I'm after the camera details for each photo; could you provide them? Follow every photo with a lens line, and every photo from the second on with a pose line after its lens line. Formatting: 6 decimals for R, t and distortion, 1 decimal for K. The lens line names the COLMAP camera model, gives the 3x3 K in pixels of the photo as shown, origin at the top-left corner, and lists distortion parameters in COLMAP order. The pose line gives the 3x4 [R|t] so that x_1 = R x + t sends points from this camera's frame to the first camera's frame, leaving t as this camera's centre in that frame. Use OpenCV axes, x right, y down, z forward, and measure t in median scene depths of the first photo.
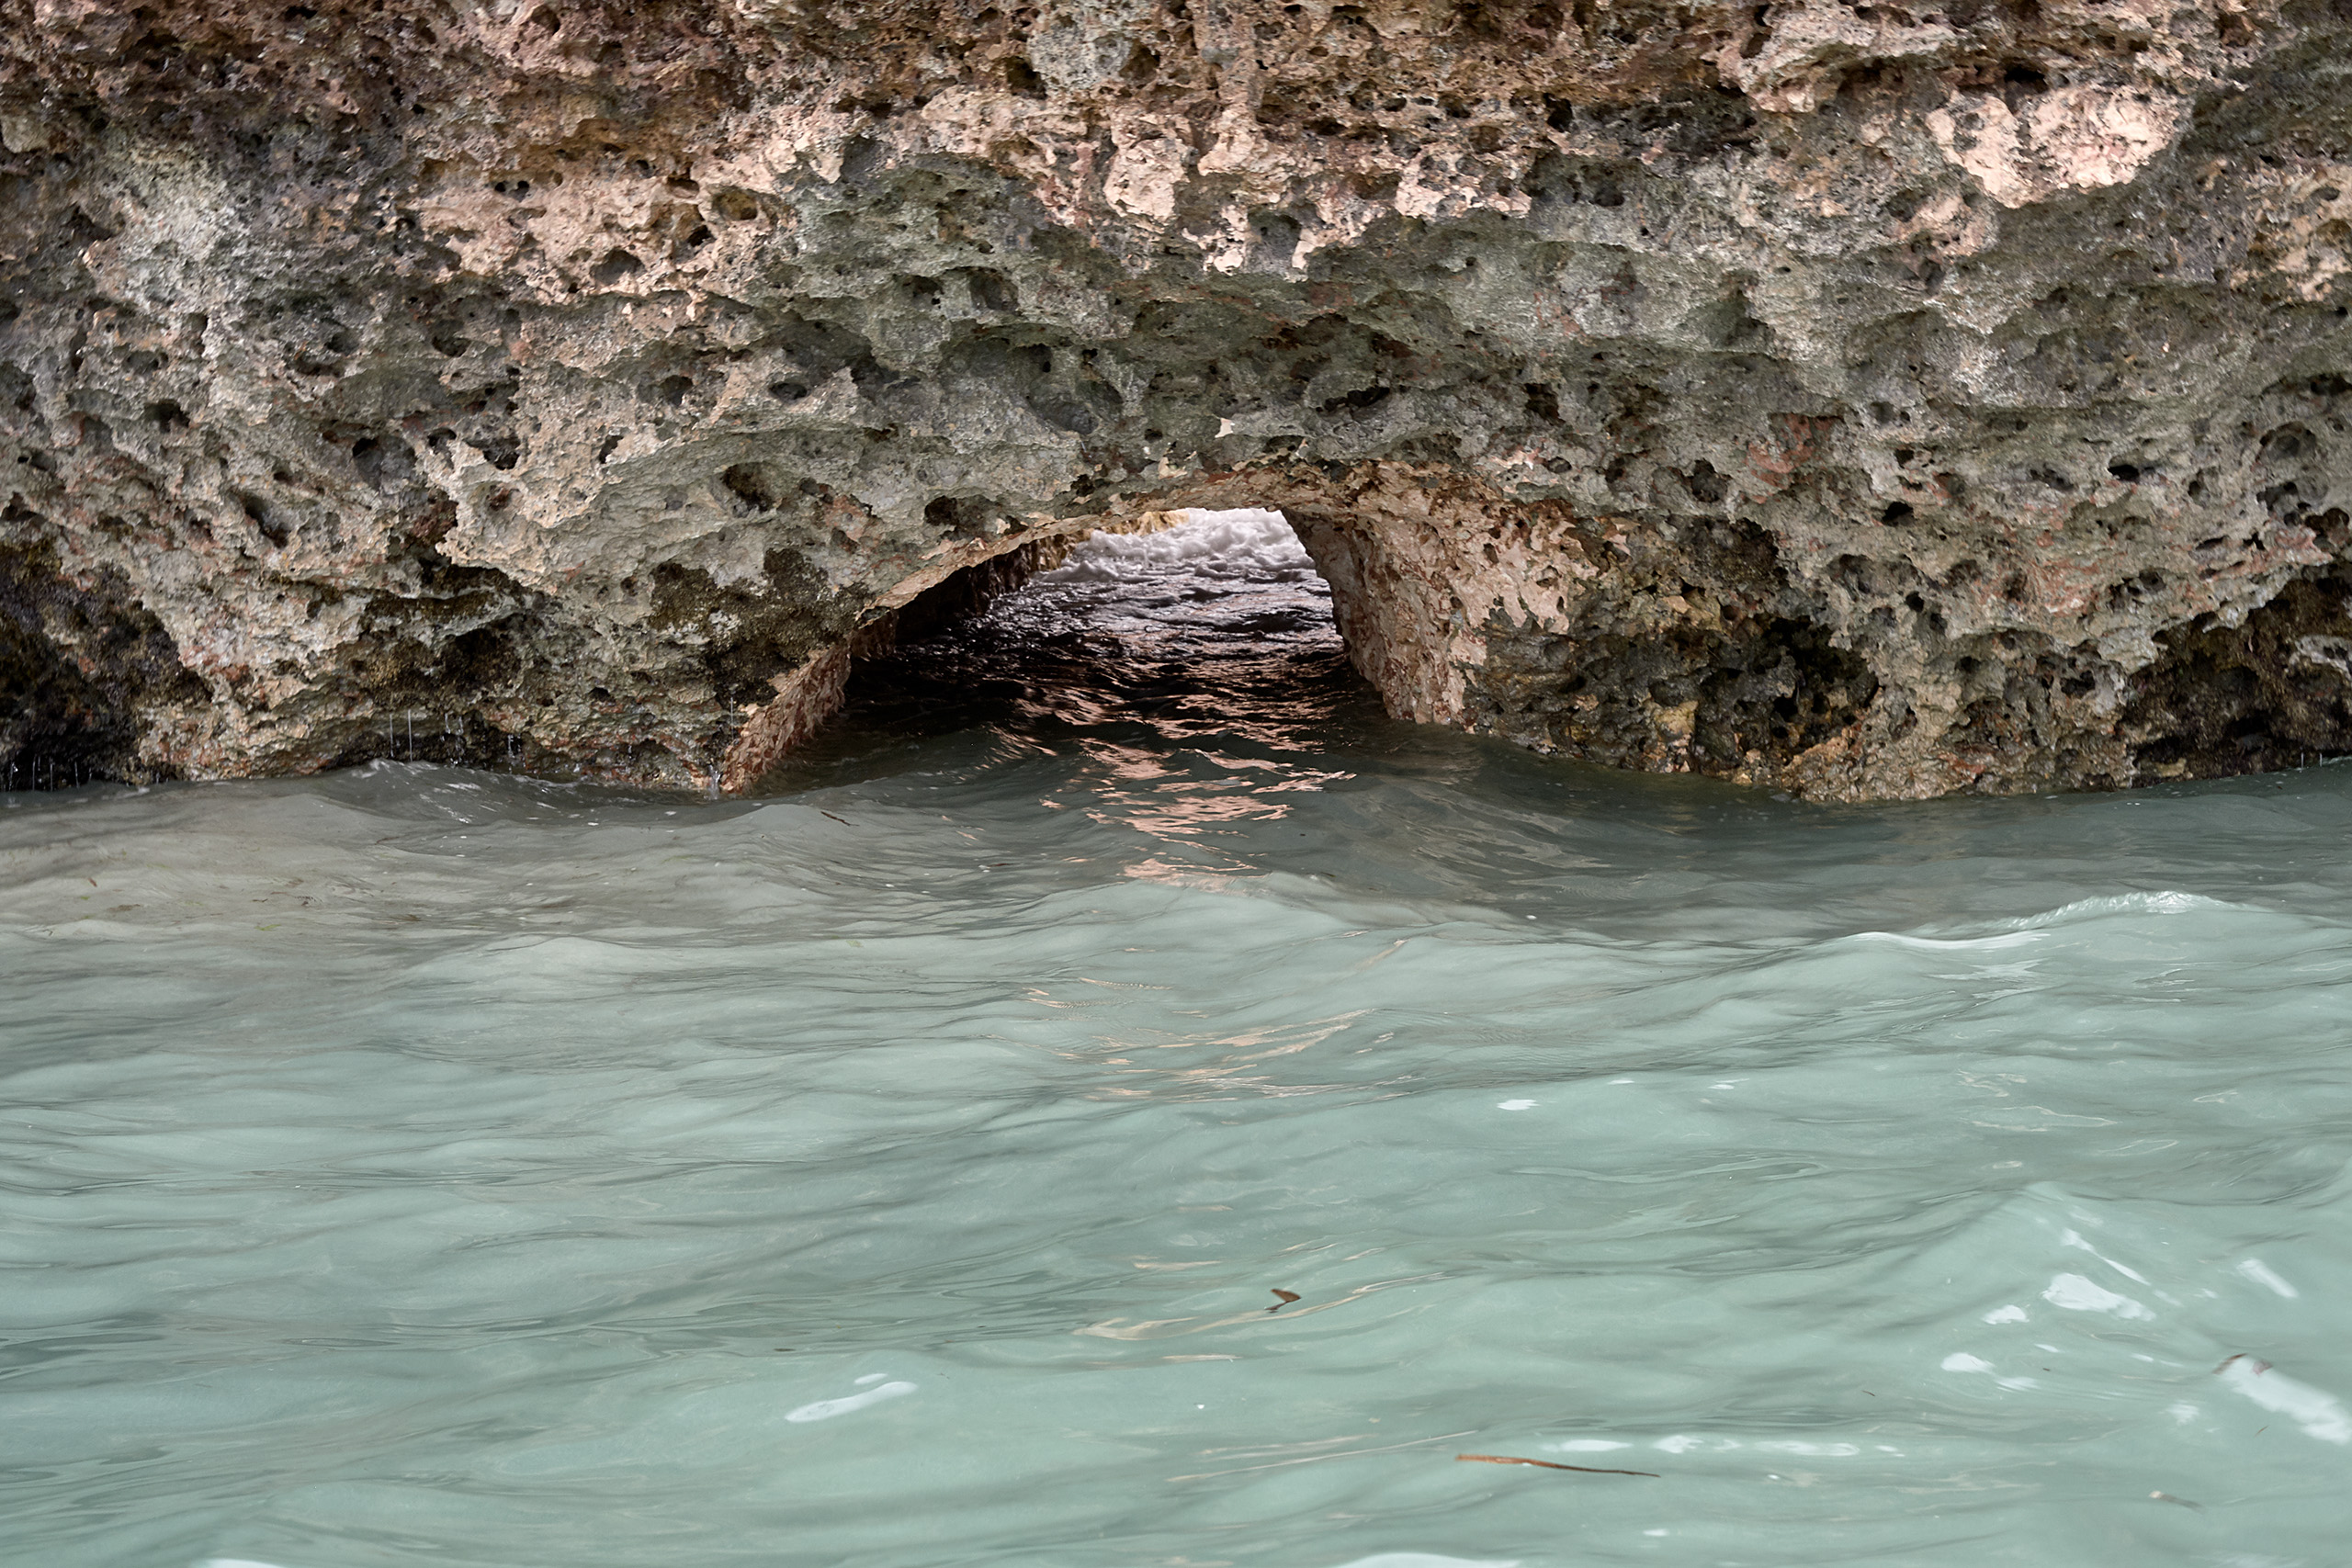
lens RADIAL K [[3593.7, 0, 1176.2], [0, 3593.7, 782.5], [0, 0, 1]] dist [-0.039629, 0.000000]
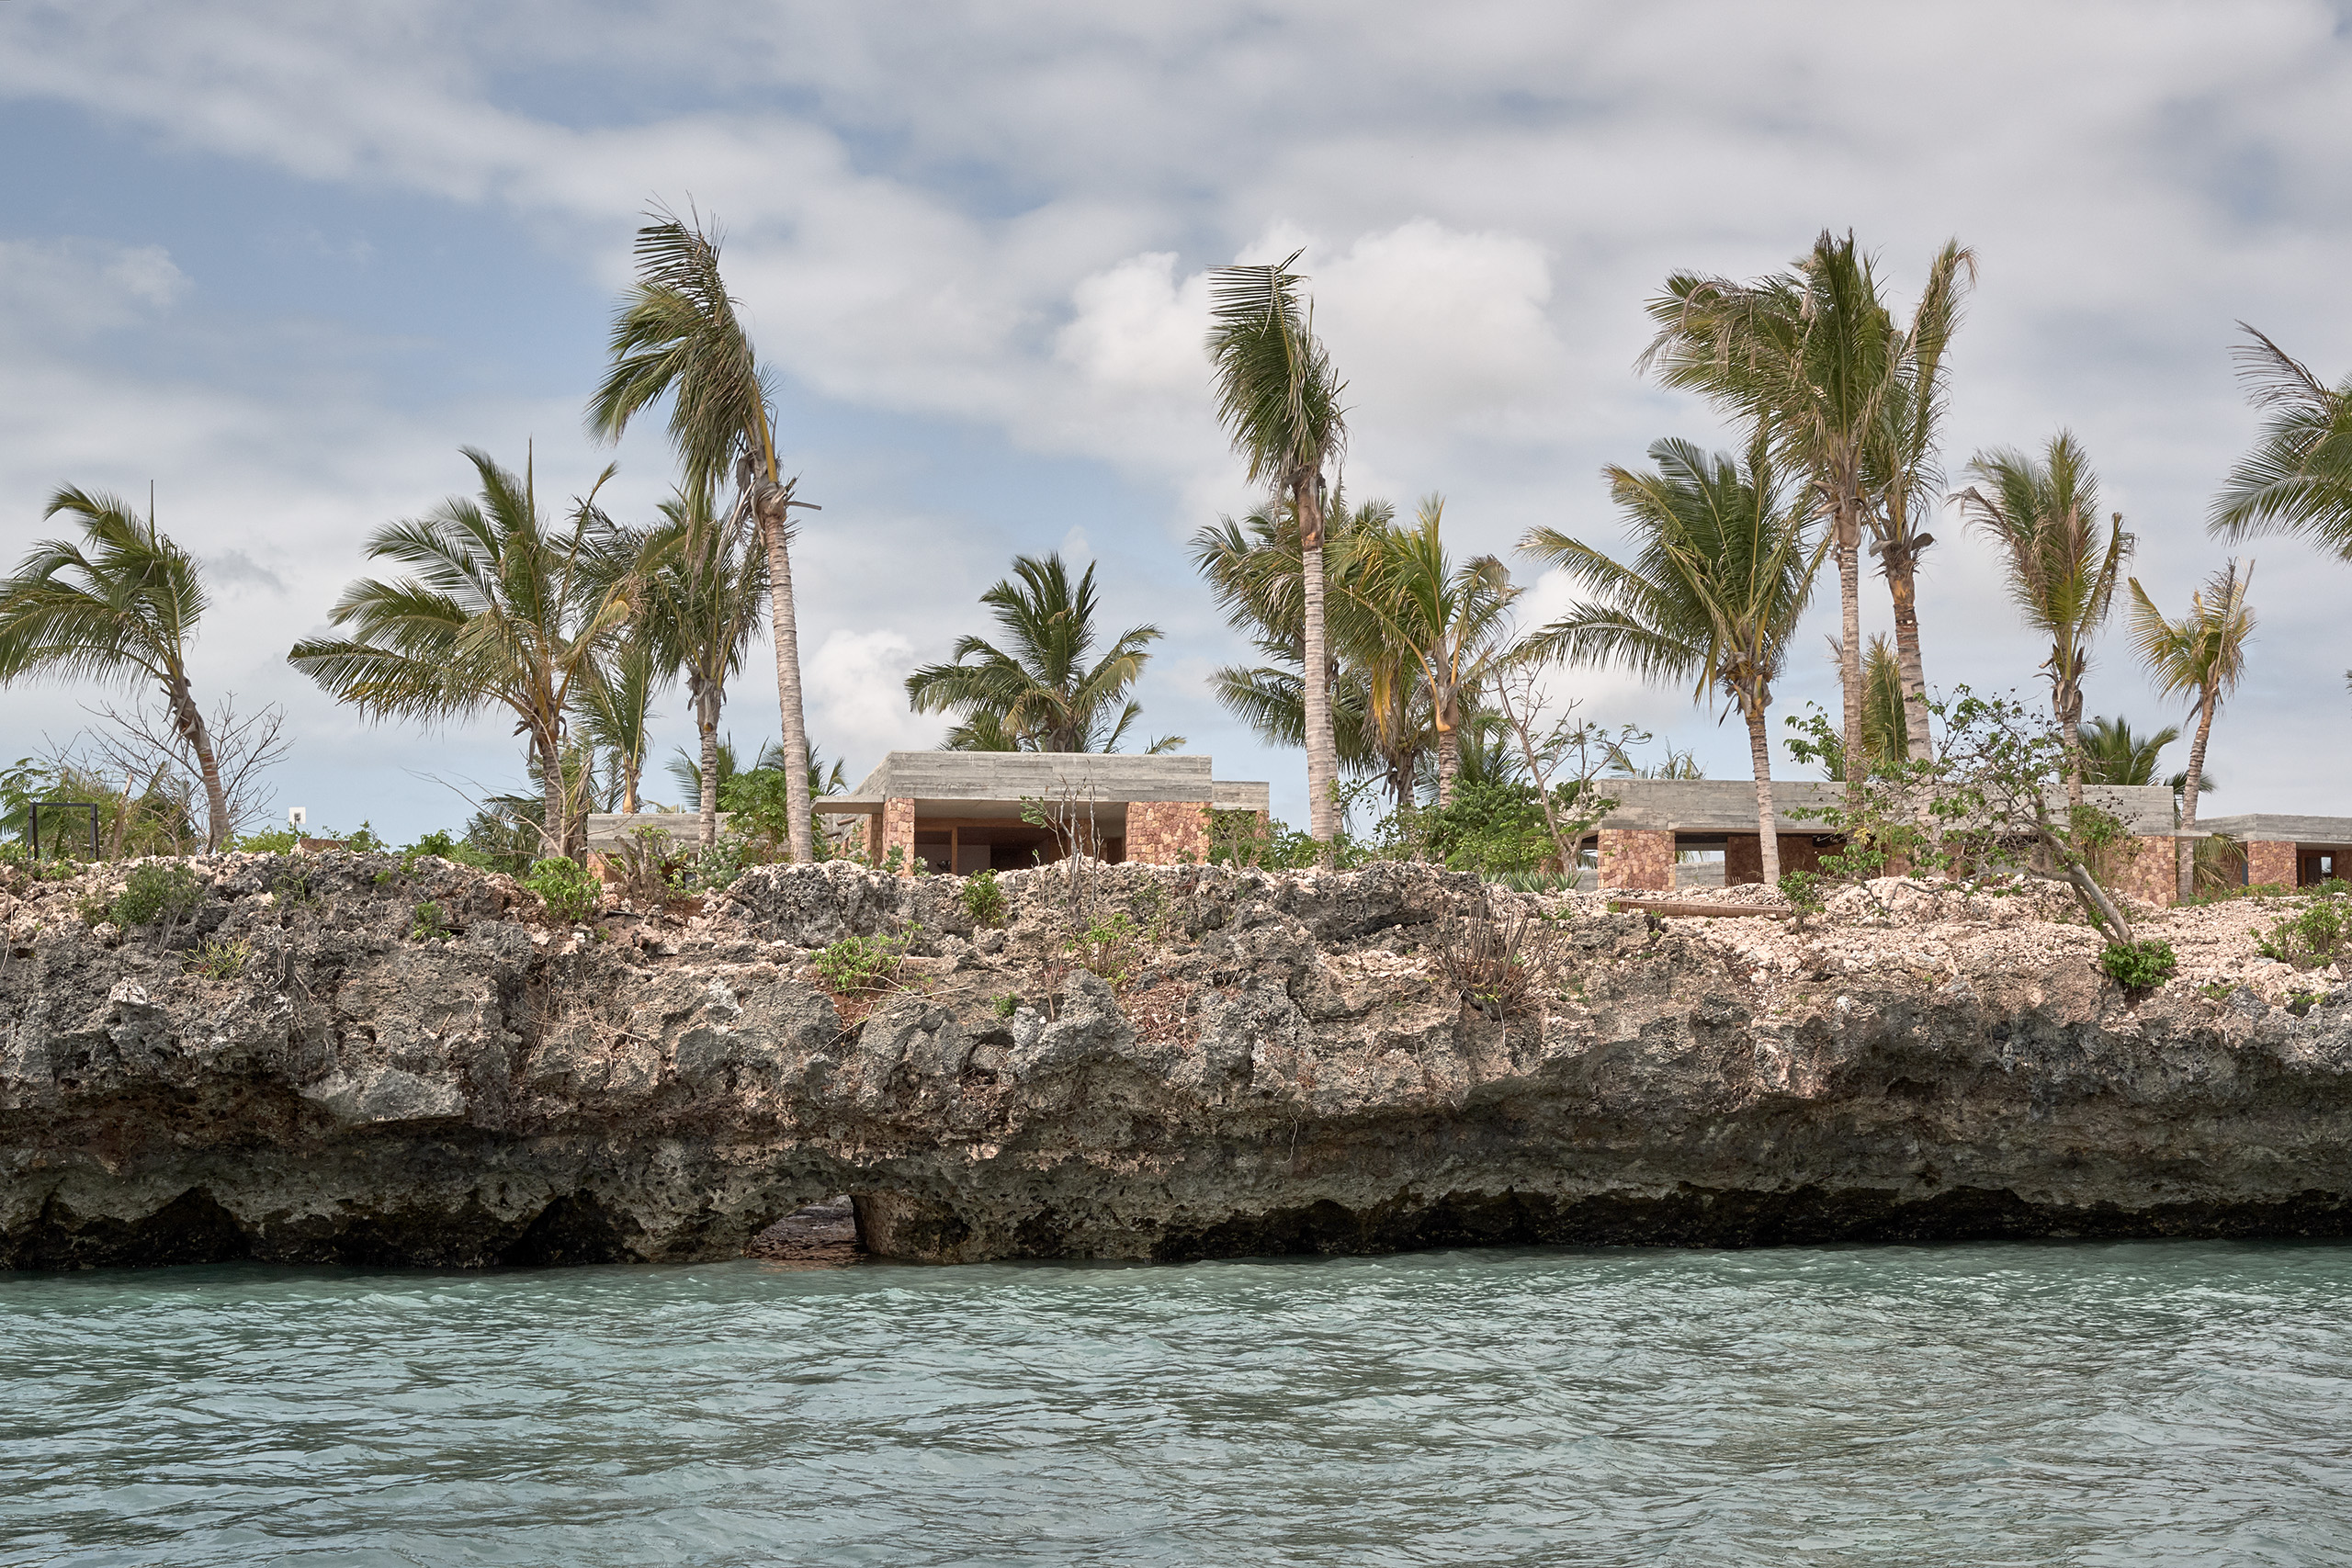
lens RADIAL K [[3593.7, 0, 1176.4], [0, 3593.7, 785.1], [0, 0, 1]] dist [-0.039629, 0.000000]
pose [[0.985064, 0.015258, 0.171509, -0.475015], [0.009981, 0.989331, -0.145343, 0.106277], [-0.171897, 0.144884, 0.974402, -4.804969]]
